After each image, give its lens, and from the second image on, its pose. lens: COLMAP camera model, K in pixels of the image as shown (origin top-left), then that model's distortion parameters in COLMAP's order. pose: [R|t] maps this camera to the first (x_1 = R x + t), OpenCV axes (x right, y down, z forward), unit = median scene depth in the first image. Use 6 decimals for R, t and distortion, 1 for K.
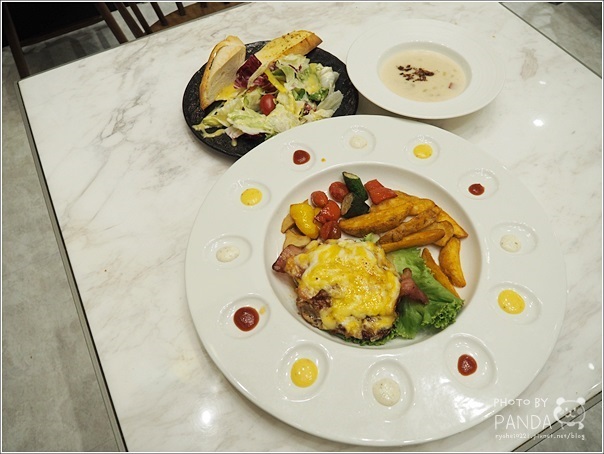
lens RADIAL K [[503.6, 0, 302.0], [0, 503.6, 227.0], [0, 0, 1]] dist [-0.050955, 0.002286]
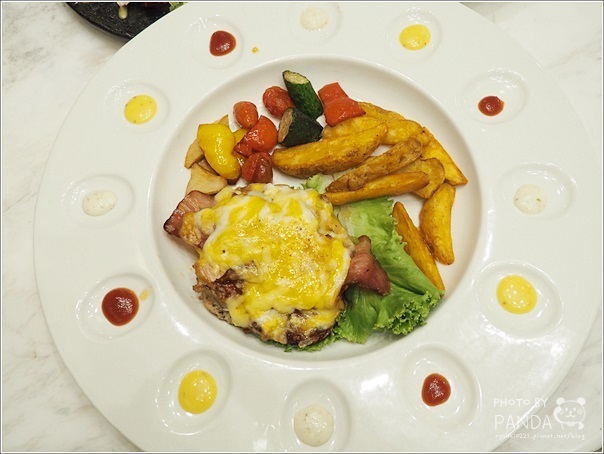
lens RADIAL K [[693.0, 0, 302.0], [0, 693.0, 227.0], [0, 0, 1]] dist [-0.003341, -0.003738]
pose [[0.999538, 0.024482, -0.018011, 0.139147], [-0.019811, 0.974206, 0.224789, -0.128147], [0.023050, -0.224328, 0.974241, 0.110062]]
